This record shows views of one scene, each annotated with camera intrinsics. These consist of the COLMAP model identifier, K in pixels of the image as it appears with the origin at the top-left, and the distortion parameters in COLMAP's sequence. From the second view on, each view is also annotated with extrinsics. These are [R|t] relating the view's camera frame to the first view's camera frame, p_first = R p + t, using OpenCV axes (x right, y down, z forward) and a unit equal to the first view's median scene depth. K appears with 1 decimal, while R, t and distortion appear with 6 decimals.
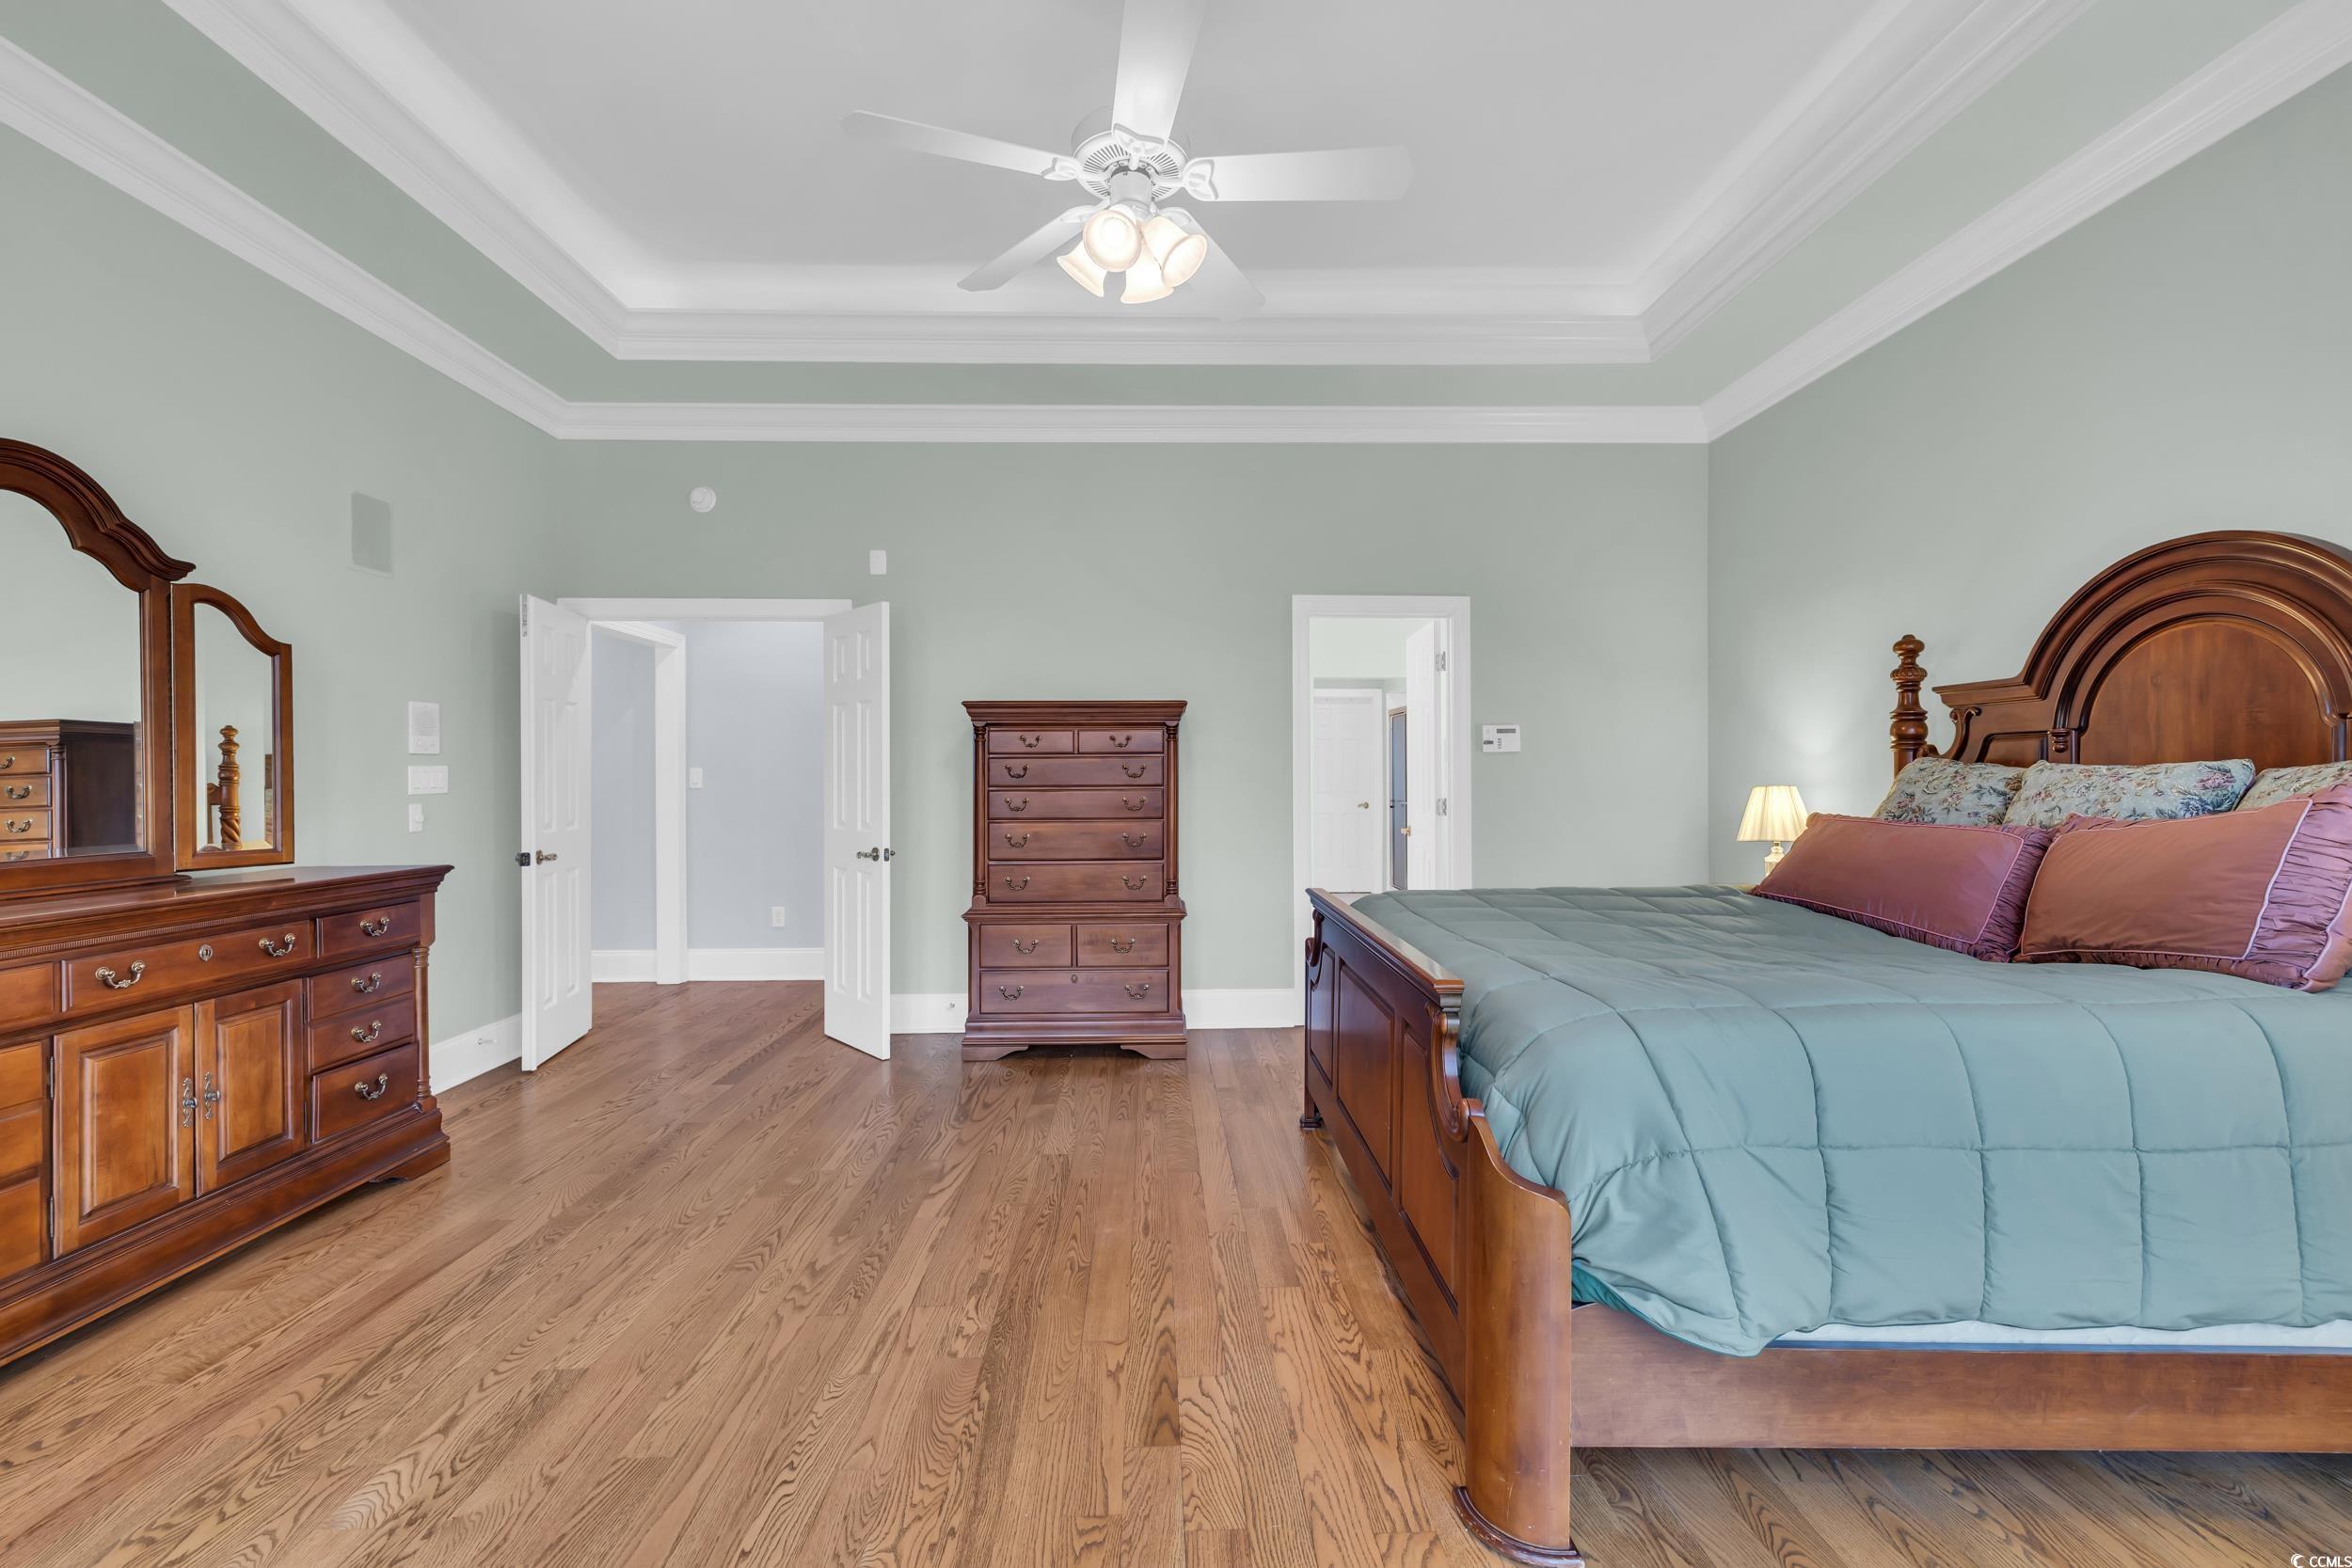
lens RADIAL K [[985.5, 0, 1181.5], [0, 985.5, 779.6], [0, 0, 1]] dist [-0.000179, -0.000658]
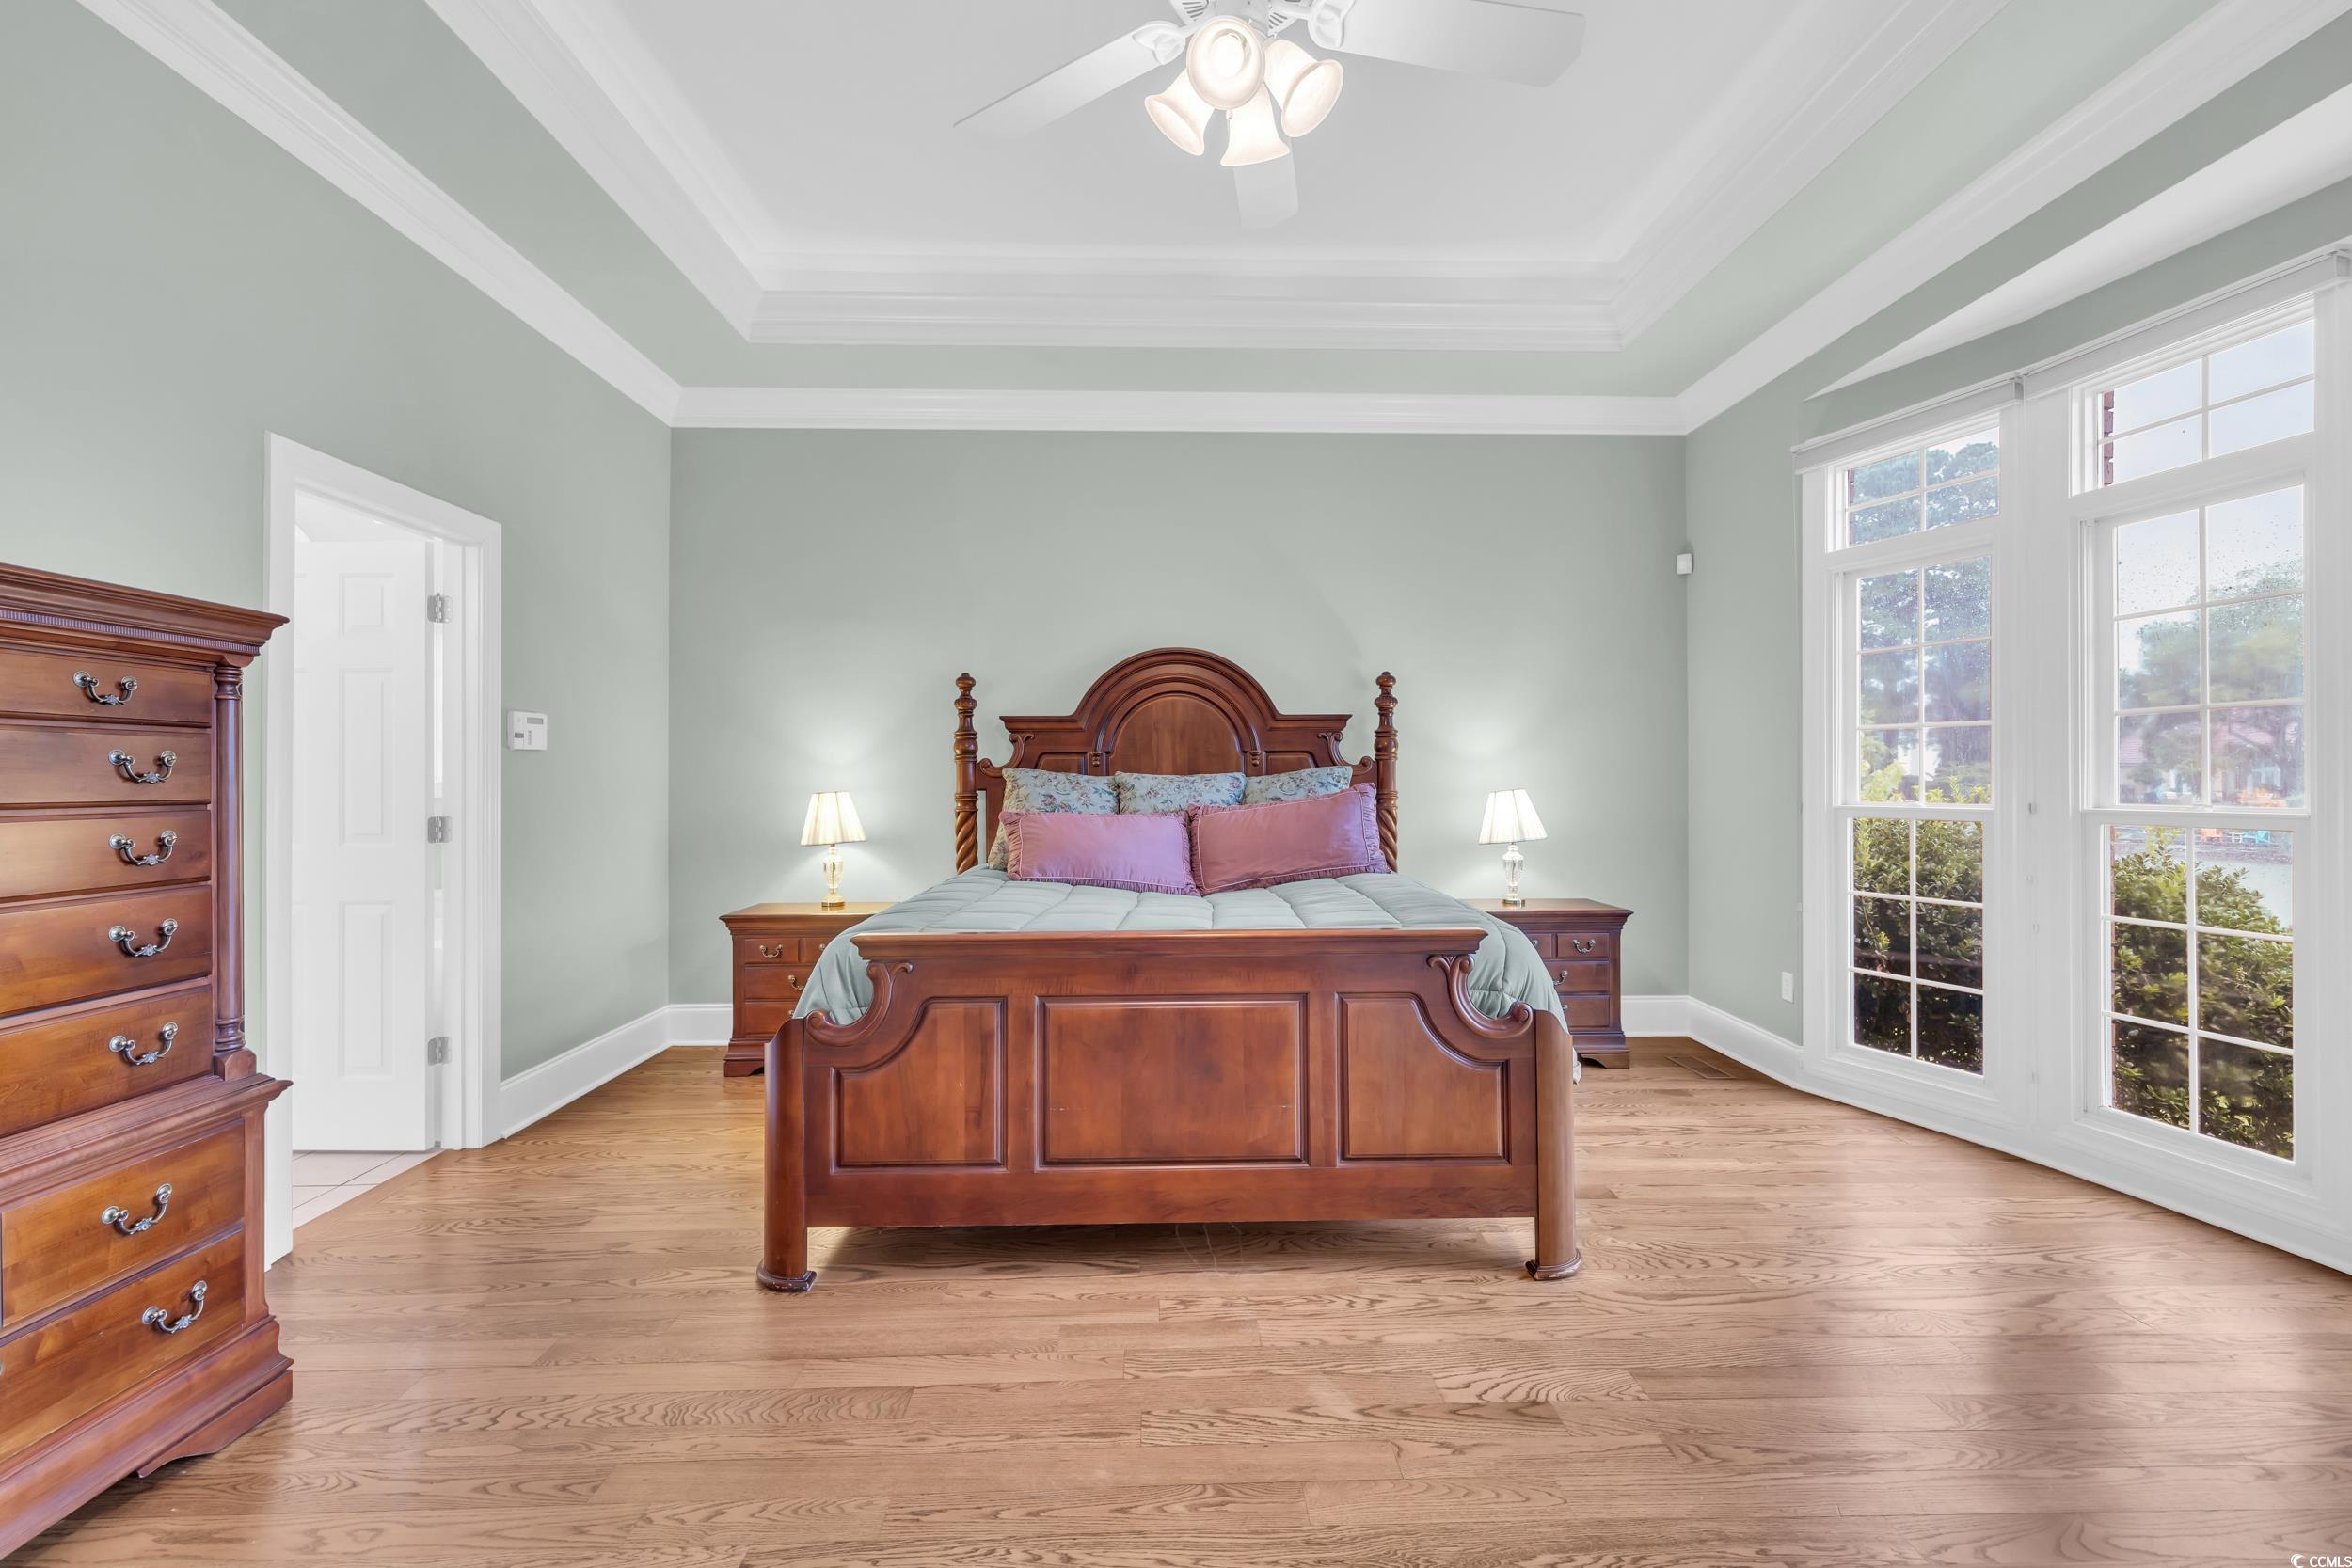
lens RADIAL K [[985.5, 0, 1181.5], [0, 985.5, 779.6], [0, 0, 1]] dist [-0.000179, -0.000658]
pose [[0.000252, 0.004288, 0.999991, -0.821634], [0.006584, 0.999969, -0.004290, 0.001072], [-0.999978, 0.006585, 0.000224, 1.065873]]
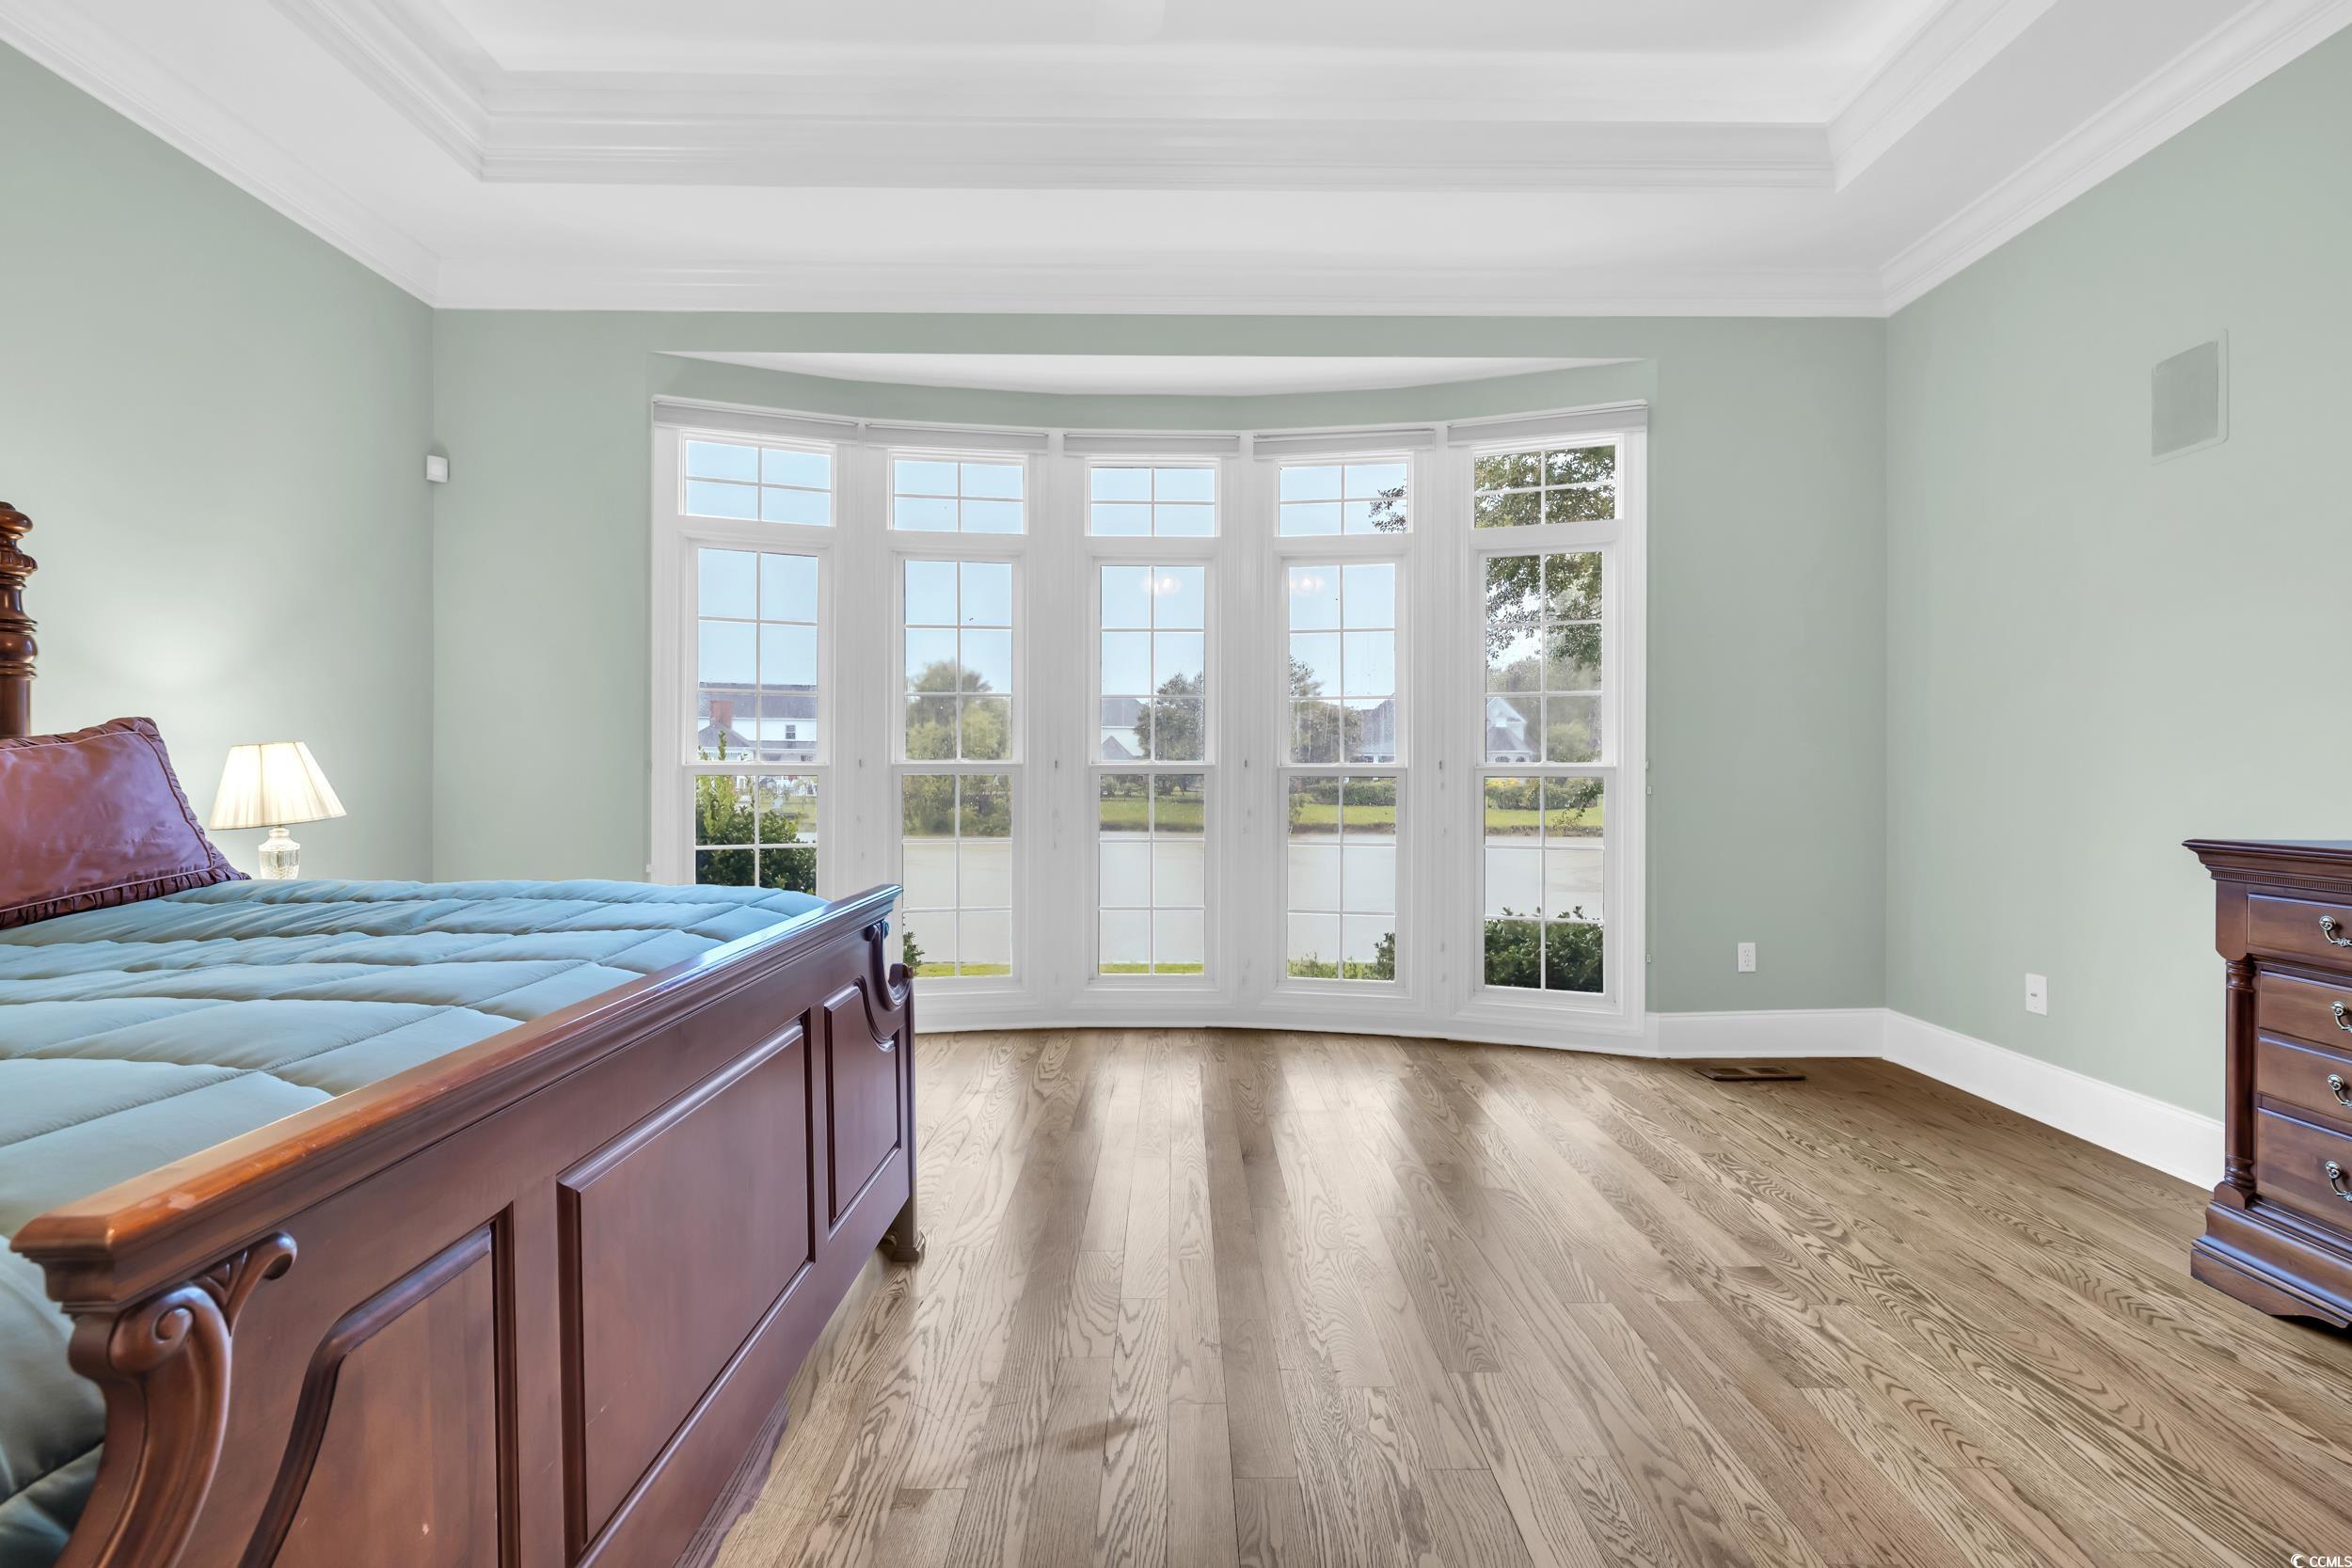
lens RADIAL K [[985.5, 0, 1181.5], [0, 985.5, 779.6], [0, 0, 1]] dist [-0.000179, -0.000658]
pose [[-0.999706, 0.001975, 0.024146, -0.077168], [0.002293, 0.999911, 0.013134, 0.048613], [-0.024118, 0.013185, -0.999622, 1.621626]]
